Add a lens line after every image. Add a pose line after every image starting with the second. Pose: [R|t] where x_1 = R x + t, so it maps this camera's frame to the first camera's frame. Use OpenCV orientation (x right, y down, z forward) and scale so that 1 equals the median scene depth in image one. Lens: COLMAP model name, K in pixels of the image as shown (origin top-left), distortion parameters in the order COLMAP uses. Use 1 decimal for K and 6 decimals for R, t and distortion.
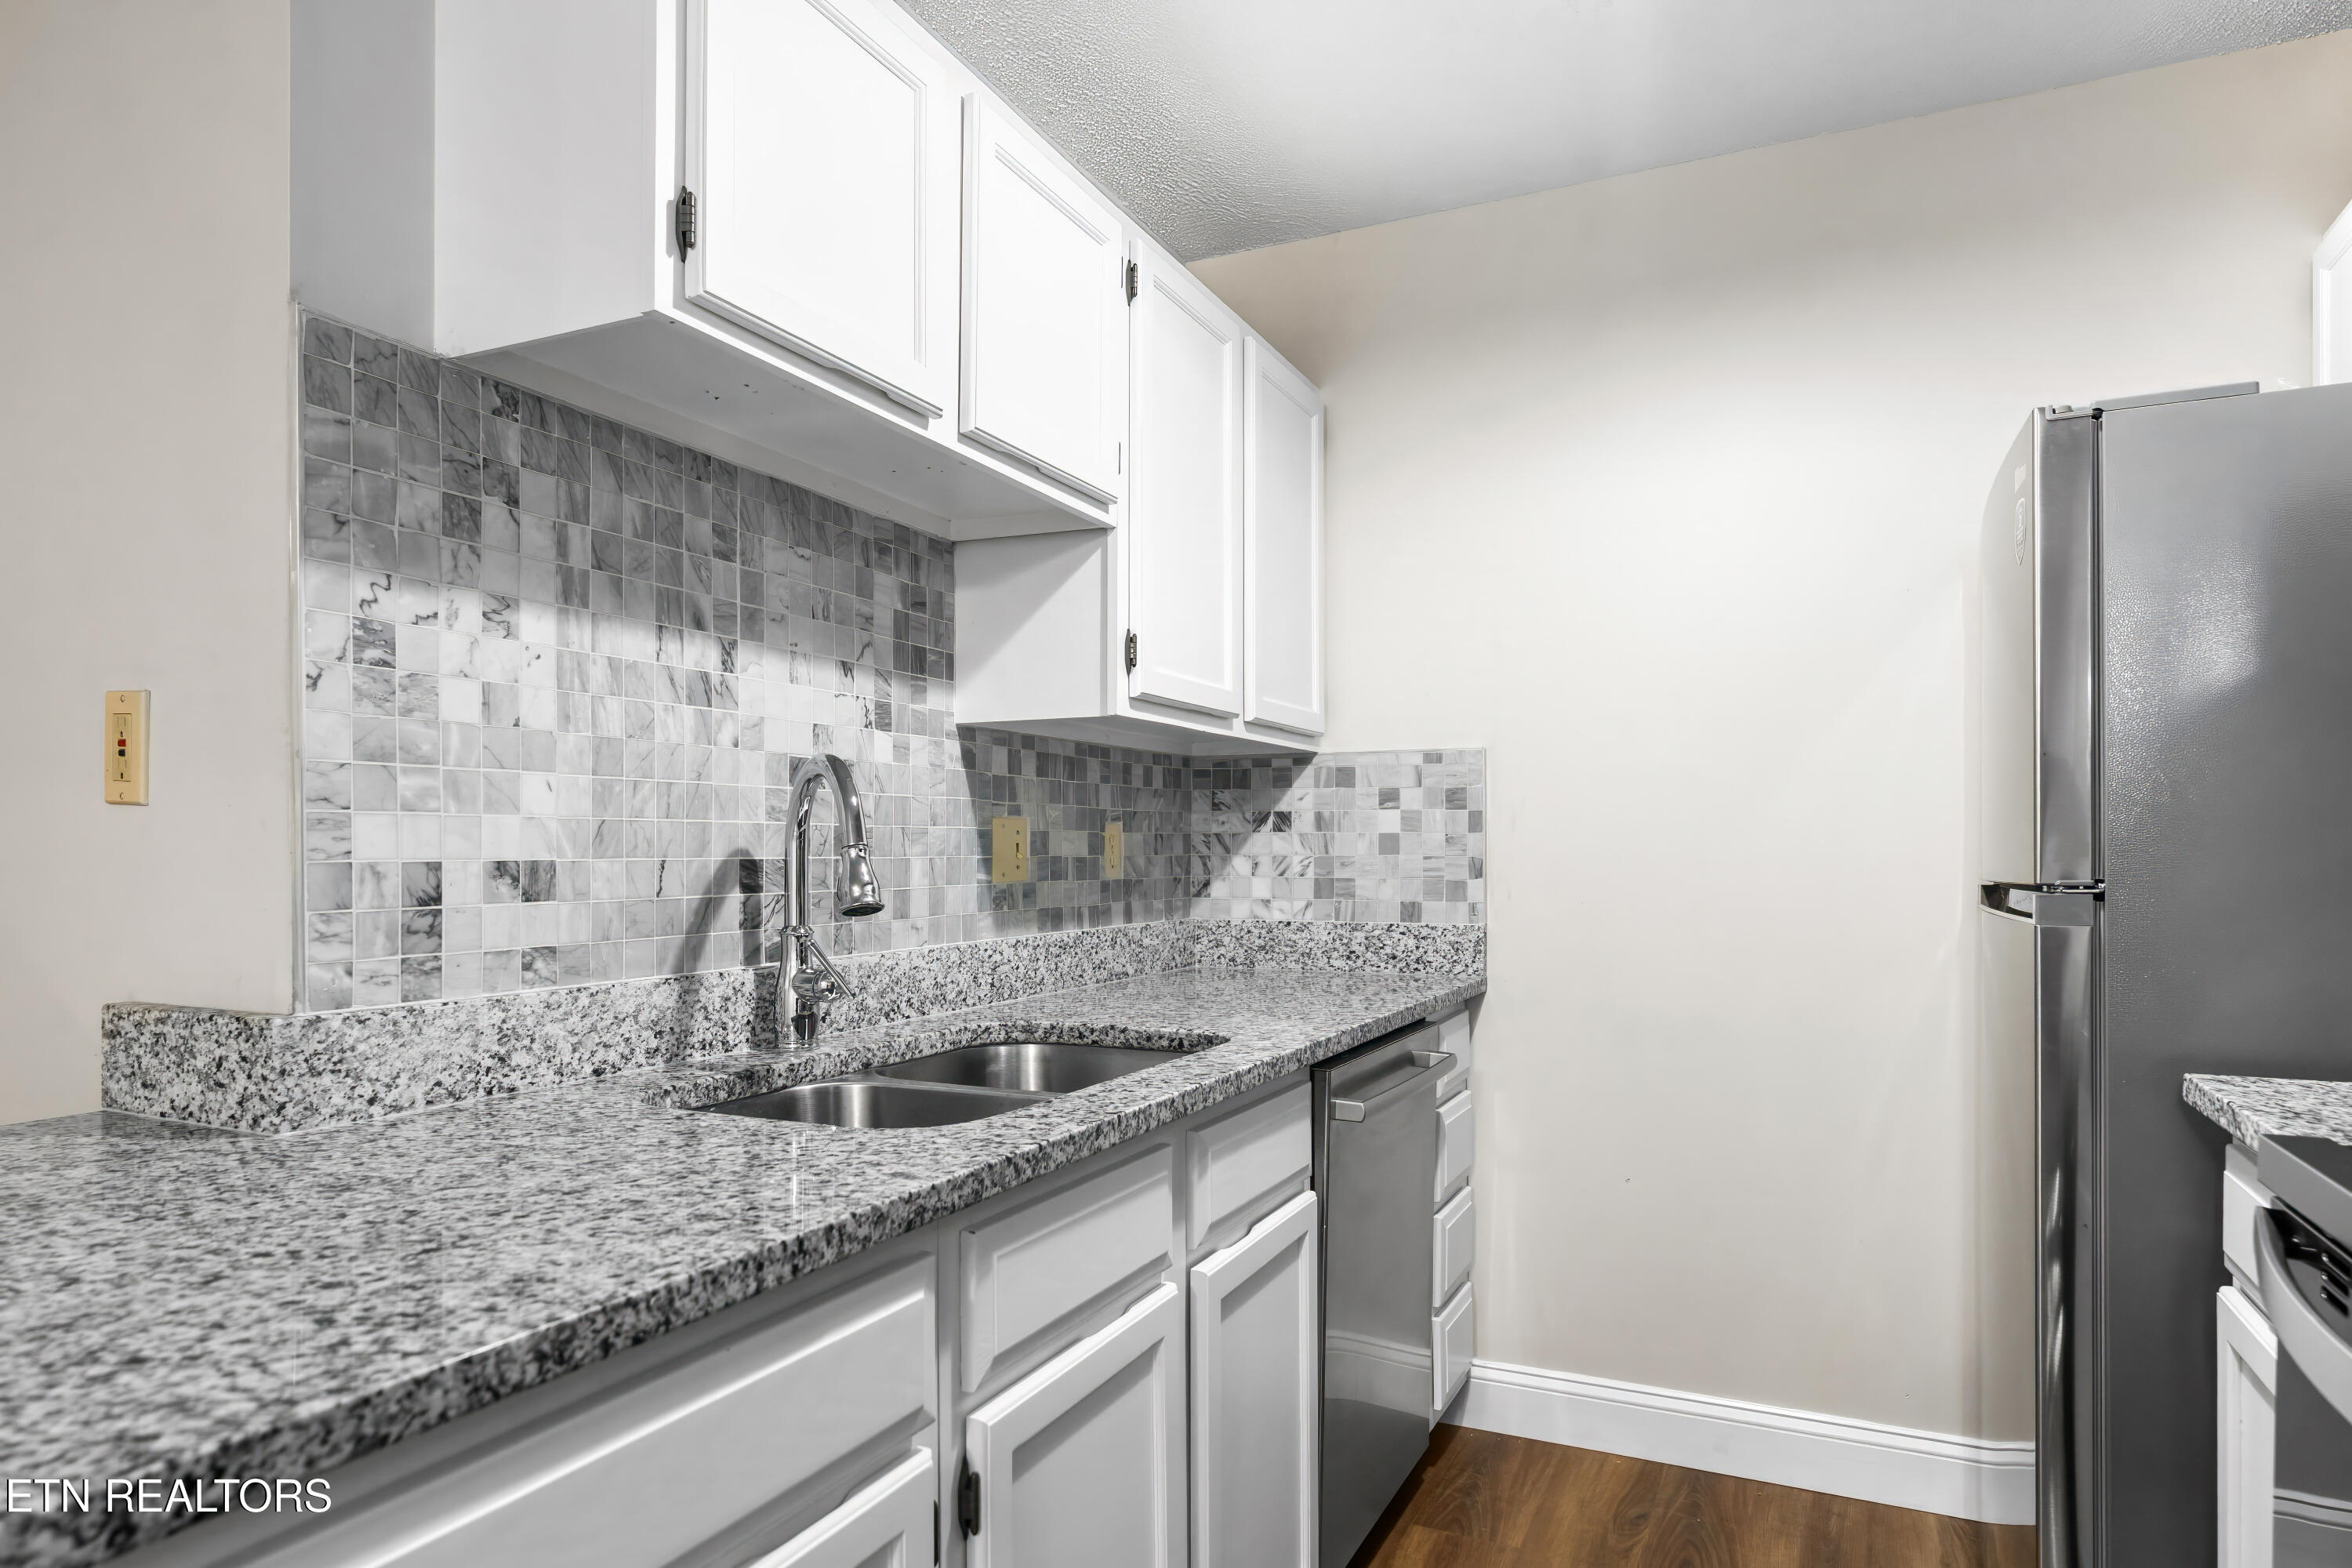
lens RADIAL K [[1389.9, 0, 1155.2], [0, 1389.9, 850.2], [0, 0, 1]] dist [-0.001804, -0.001676]
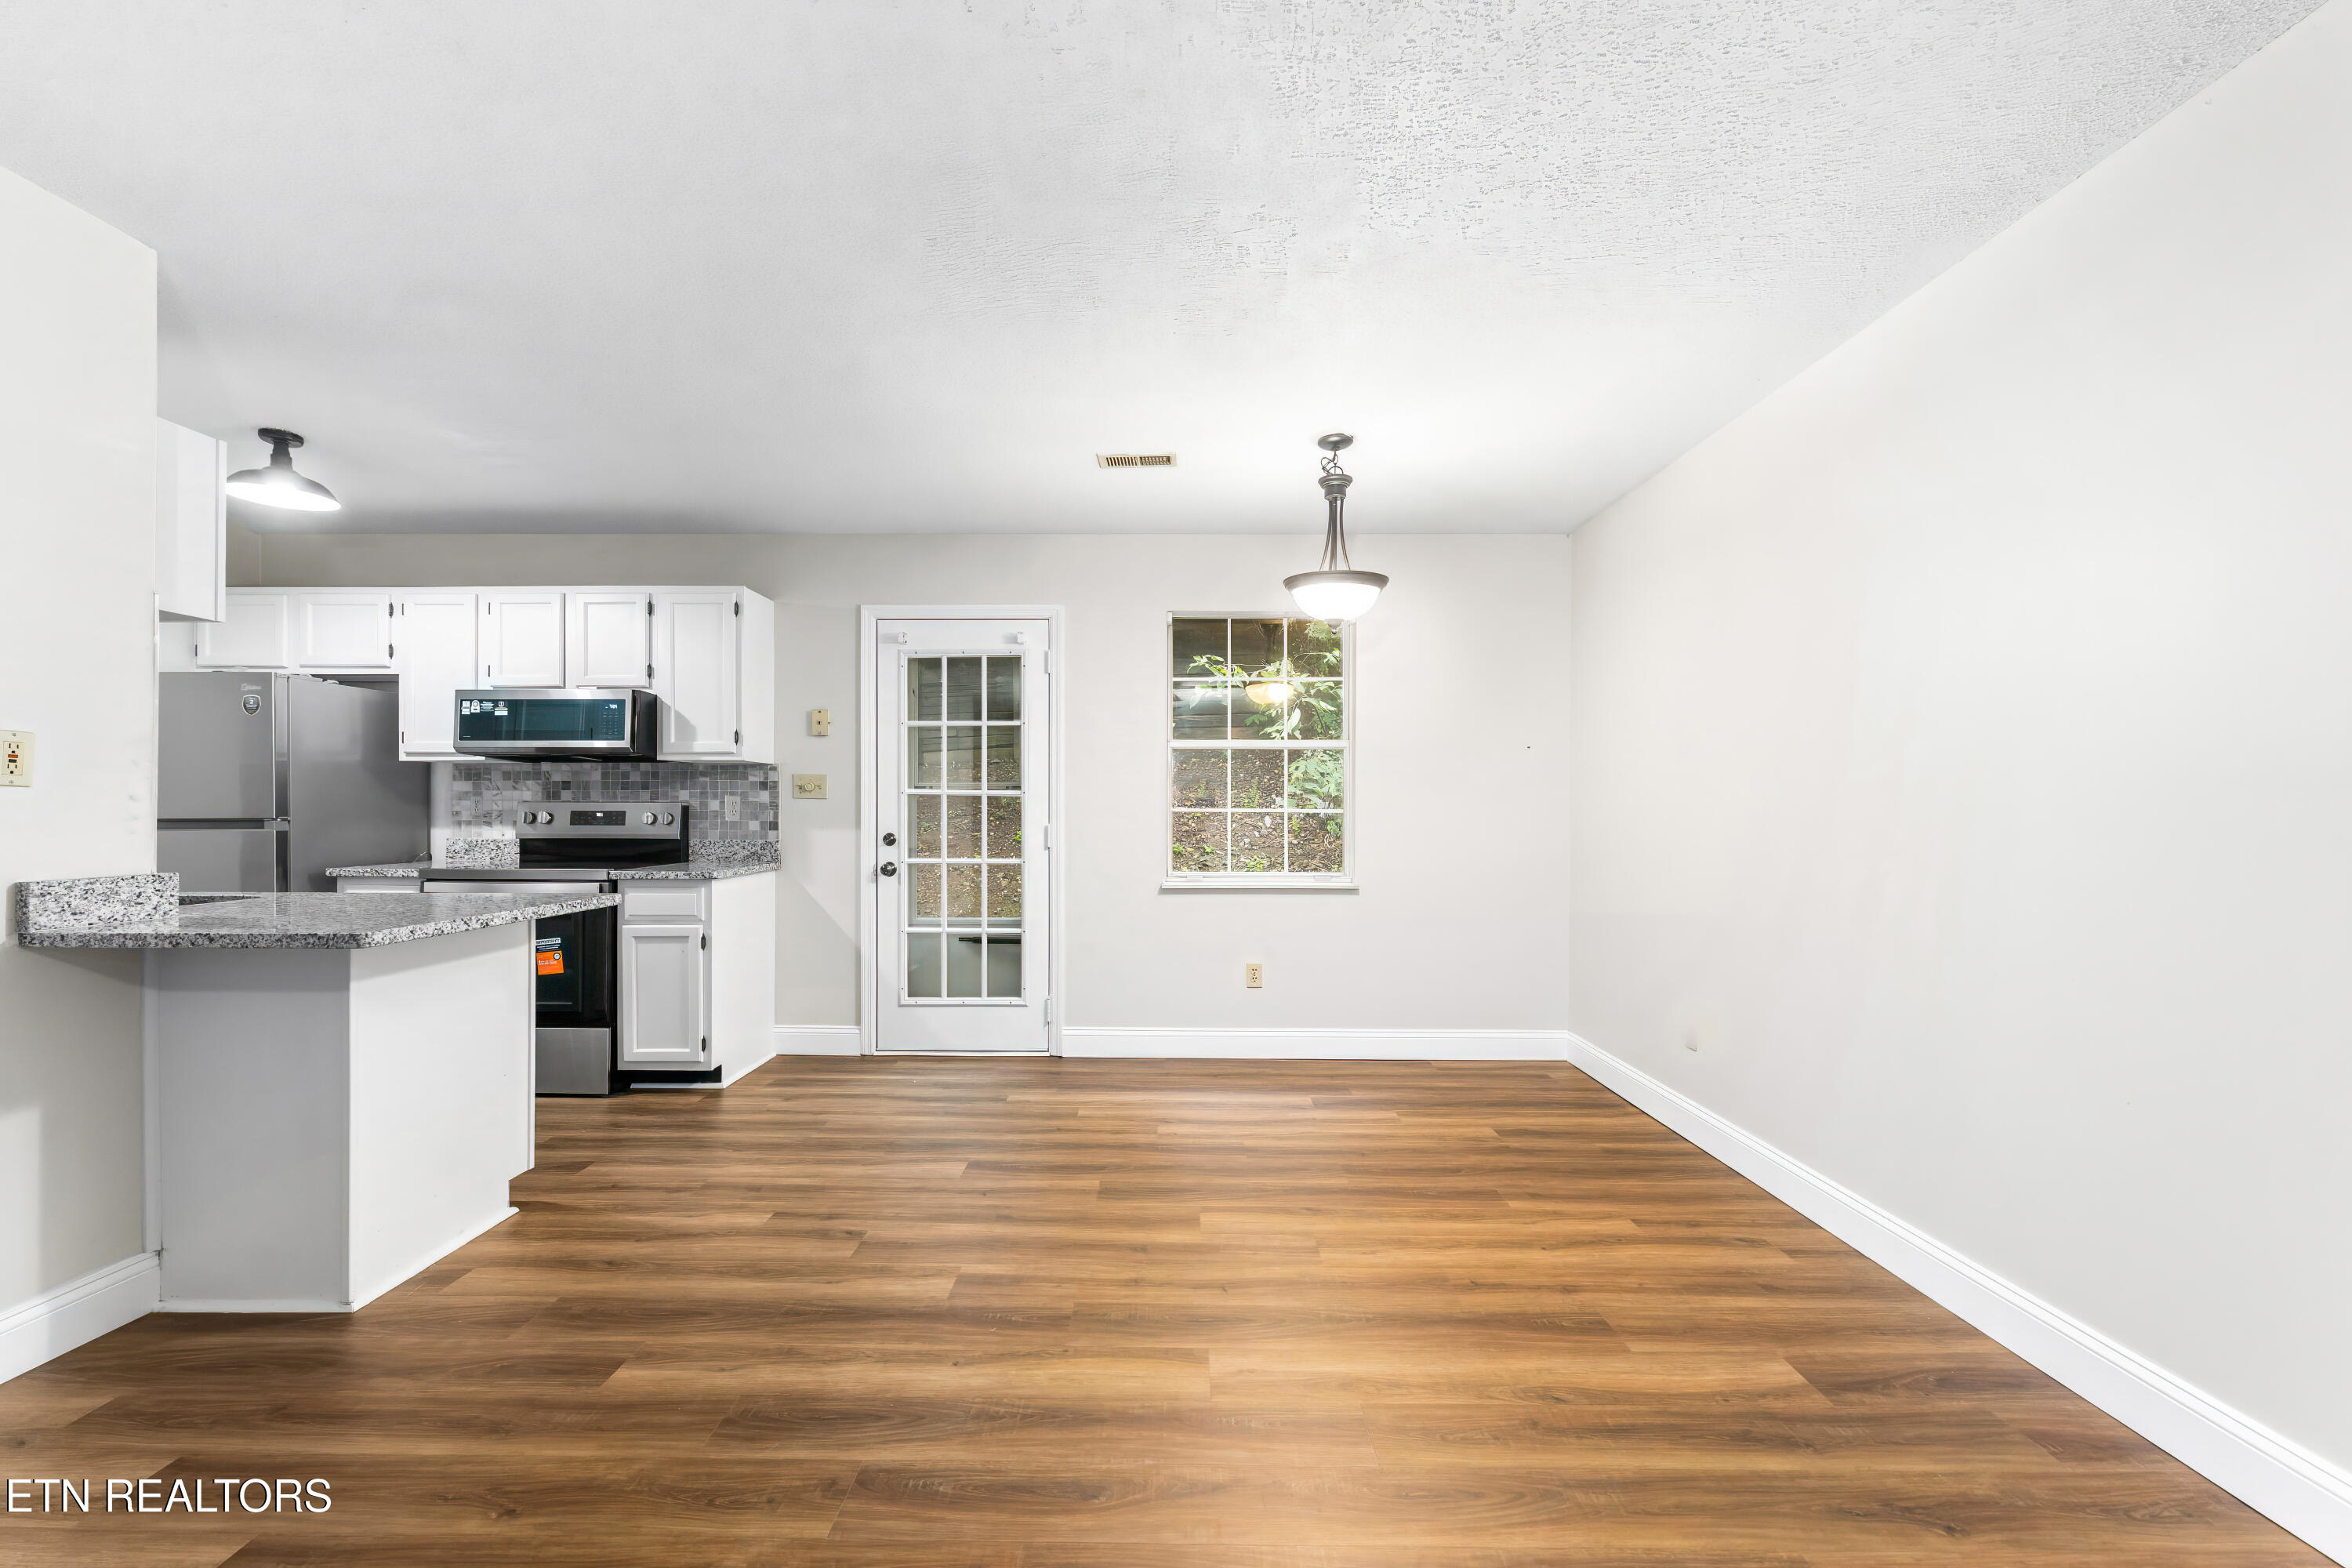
lens RADIAL K [[942.9, 0, 1173.3], [0, 942.9, 808.2], [0, 0, 1]] dist [-0.002079, -0.000203]
pose [[-0.427588, -0.000824, 0.903973, -2.377714], [-0.004500, 0.999989, -0.001217, -0.005919], [-0.903962, -0.004588, -0.427587, 0.038894]]
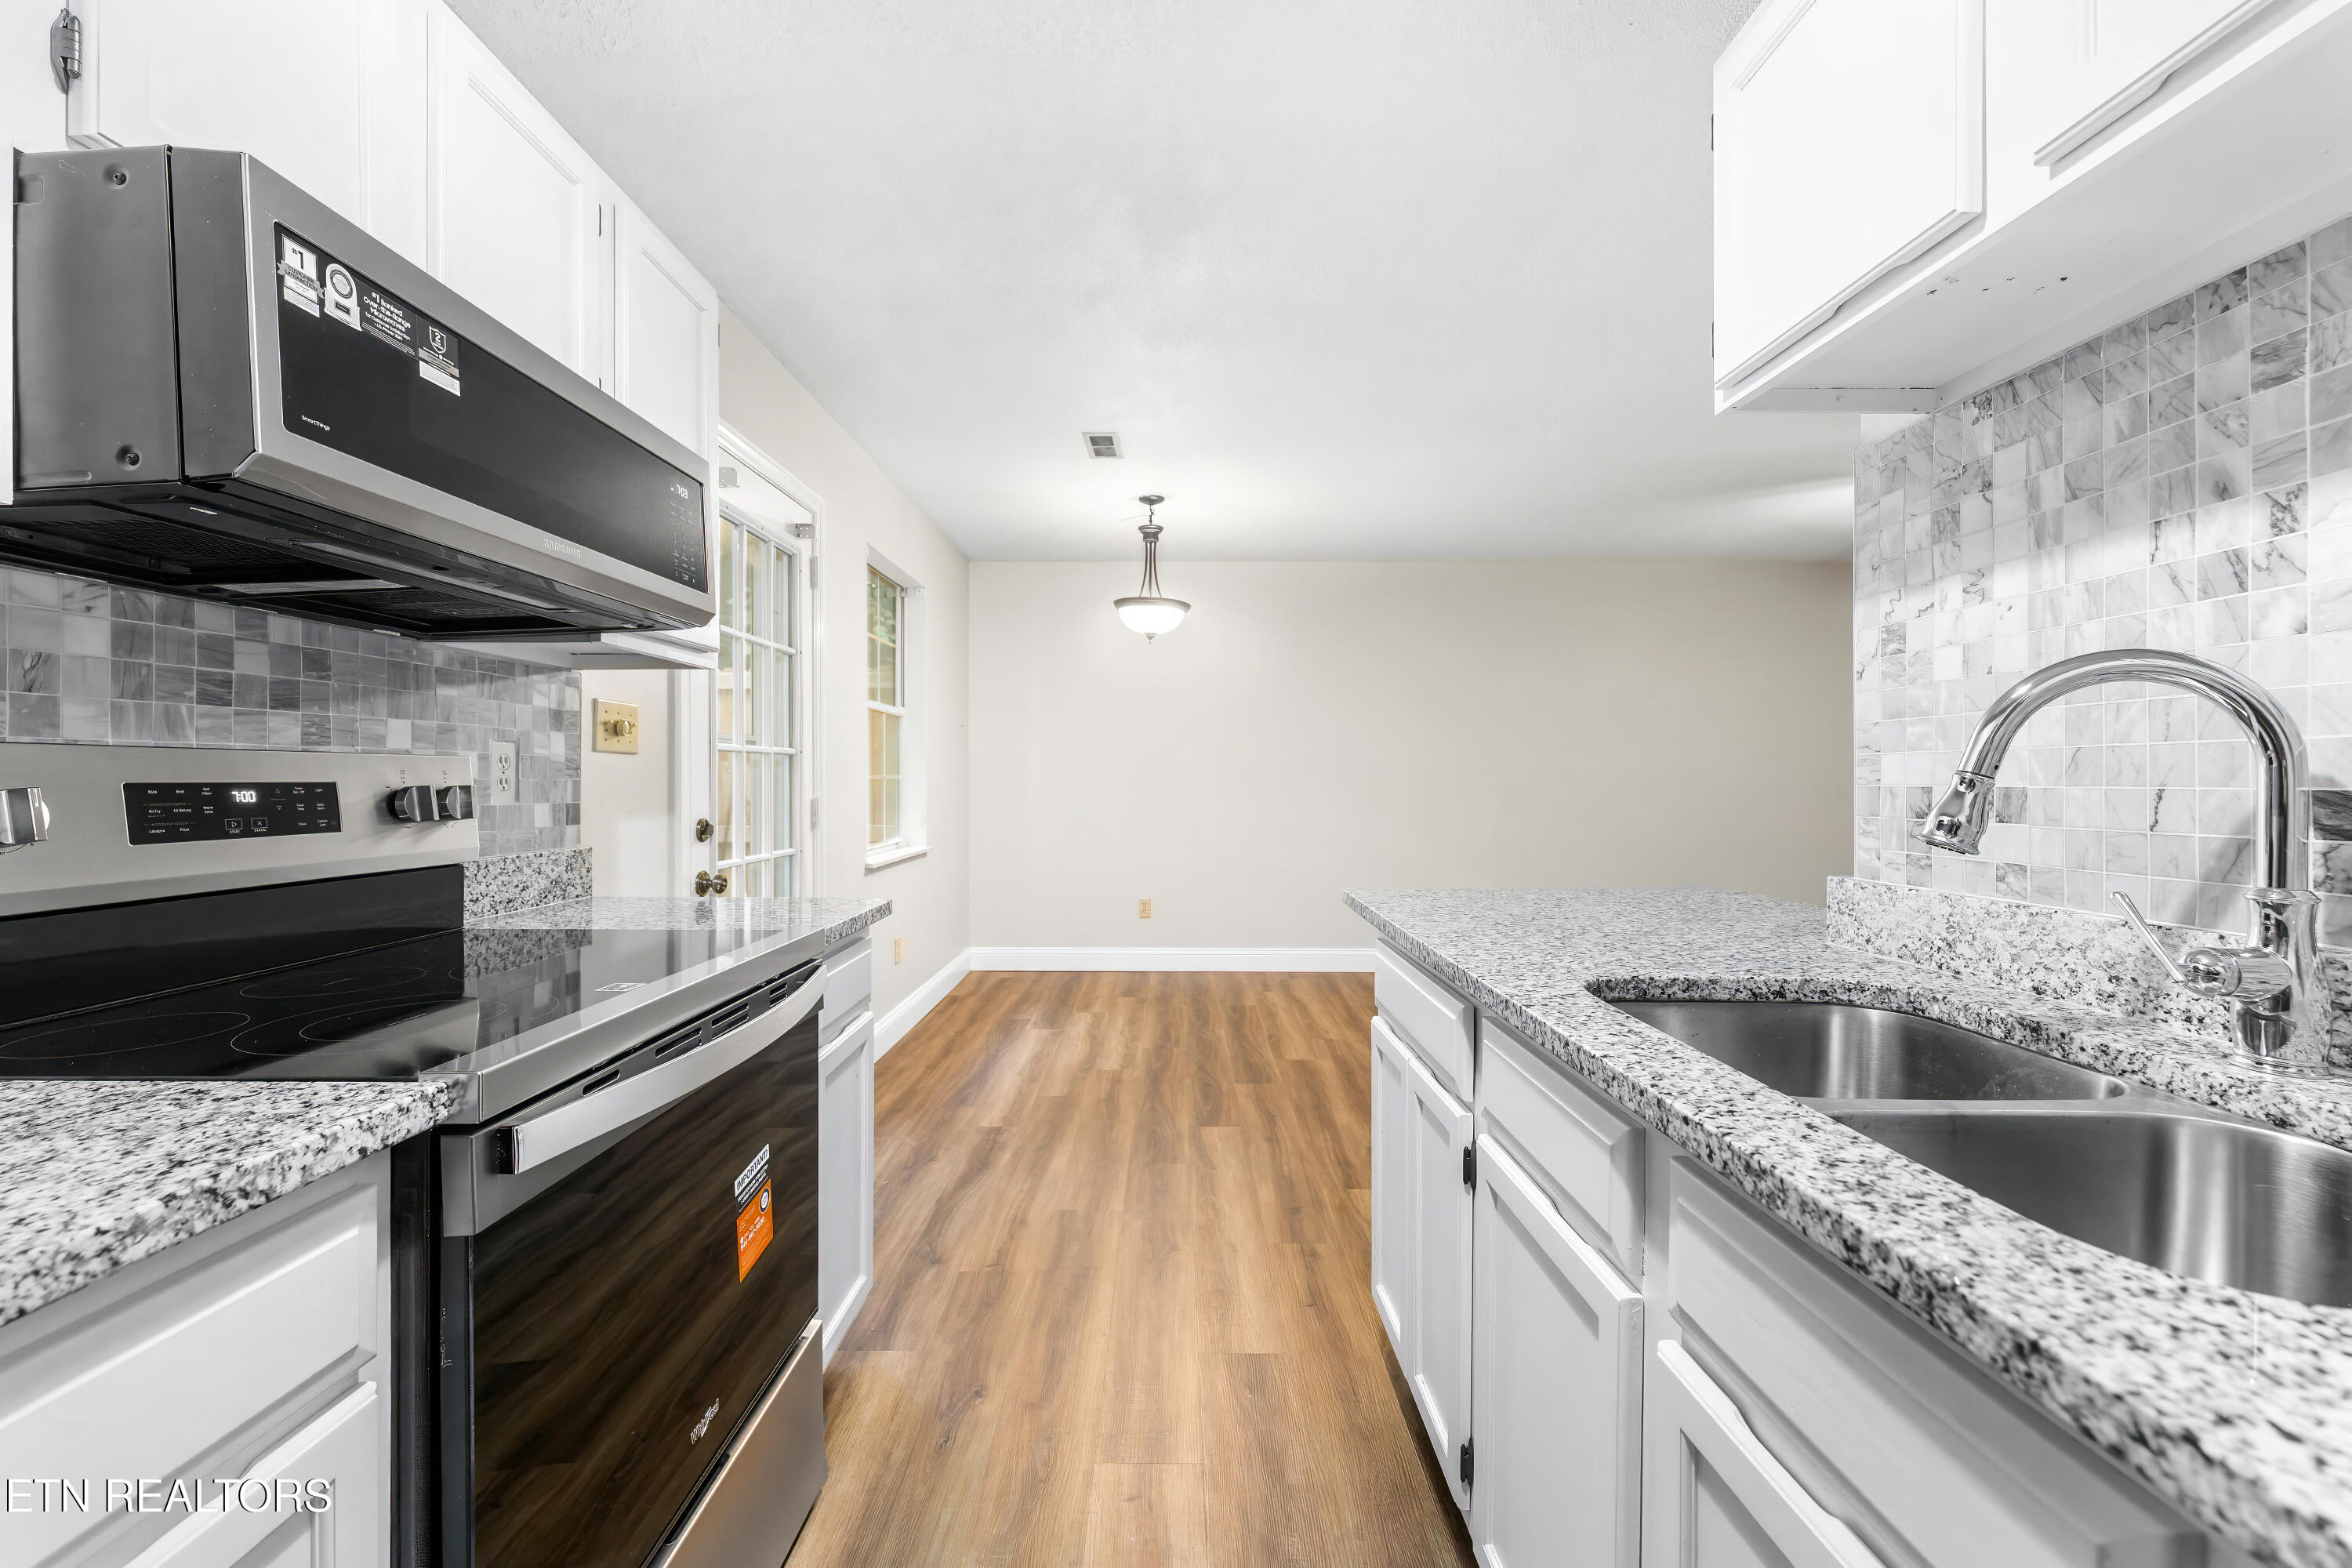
lens RADIAL K [[942.9, 0, 1159.5], [0, 942.9, 778.5], [0, 0, 1]] dist [-0.002079, -0.000203]
pose [[-0.905220, -0.002371, -0.424937, 0.486738], [-0.002072, 0.999997, -0.001165, 0.002499], [0.424938, -0.000174, -0.905222, 1.327043]]
